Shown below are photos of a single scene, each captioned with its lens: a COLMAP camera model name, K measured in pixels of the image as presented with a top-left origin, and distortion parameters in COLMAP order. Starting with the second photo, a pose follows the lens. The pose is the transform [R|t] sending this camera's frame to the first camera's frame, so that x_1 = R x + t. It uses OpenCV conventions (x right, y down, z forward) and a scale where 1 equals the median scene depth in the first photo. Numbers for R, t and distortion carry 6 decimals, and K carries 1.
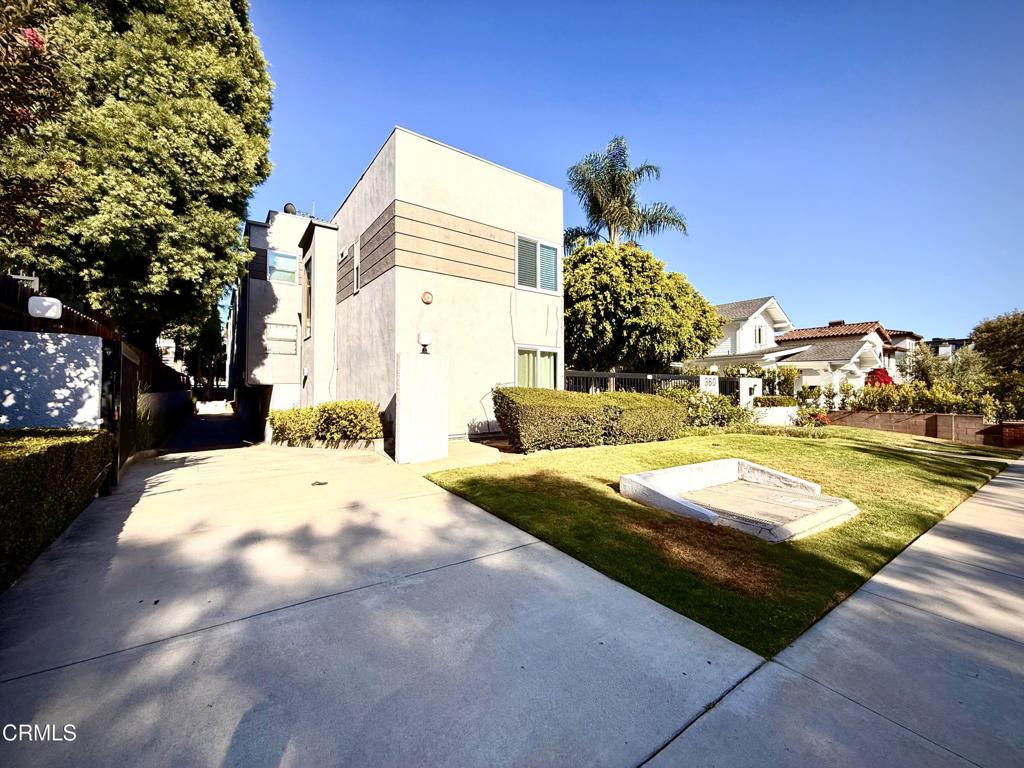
lens RADIAL K [[409.7, 0, 513.5], [0, 409.7, 384.1], [0, 0, 1]] dist [0.000152, 0.000045]
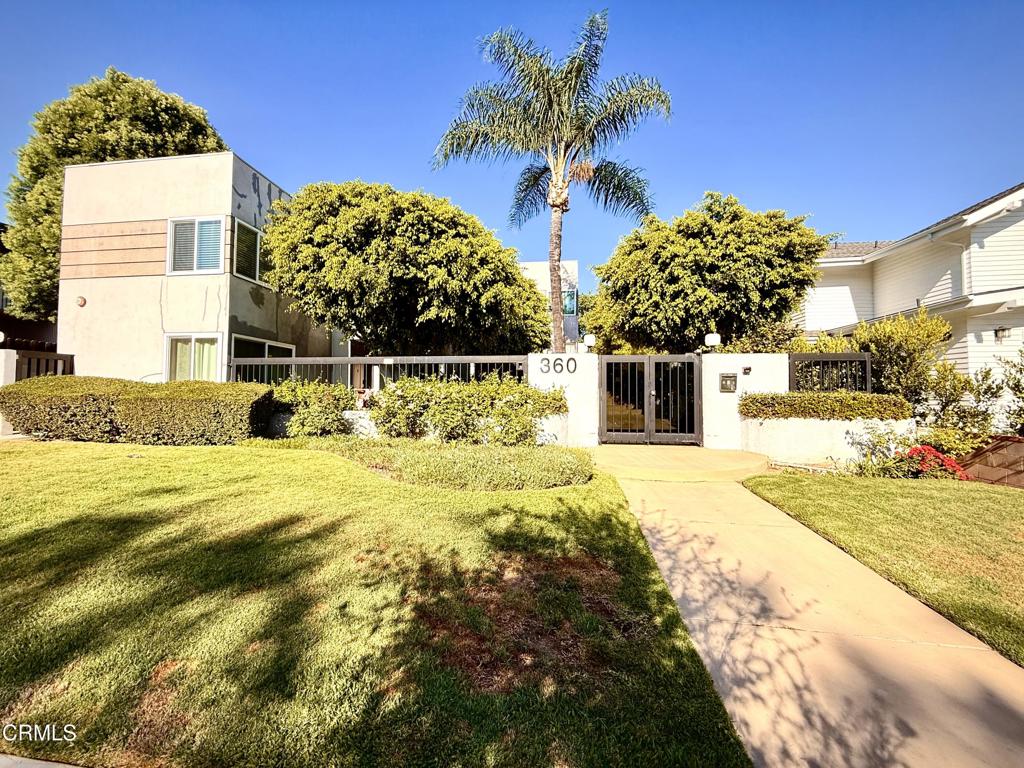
lens RADIAL K [[409.7, 0, 508.5], [0, 409.7, 381.5], [0, 0, 1]] dist [0.000152, 0.000045]
pose [[0.719704, -0.023905, -0.693869, 1.221059], [0.006247, 0.999590, -0.027957, 0.046082], [0.694253, 0.015786, 0.719558, 0.848548]]
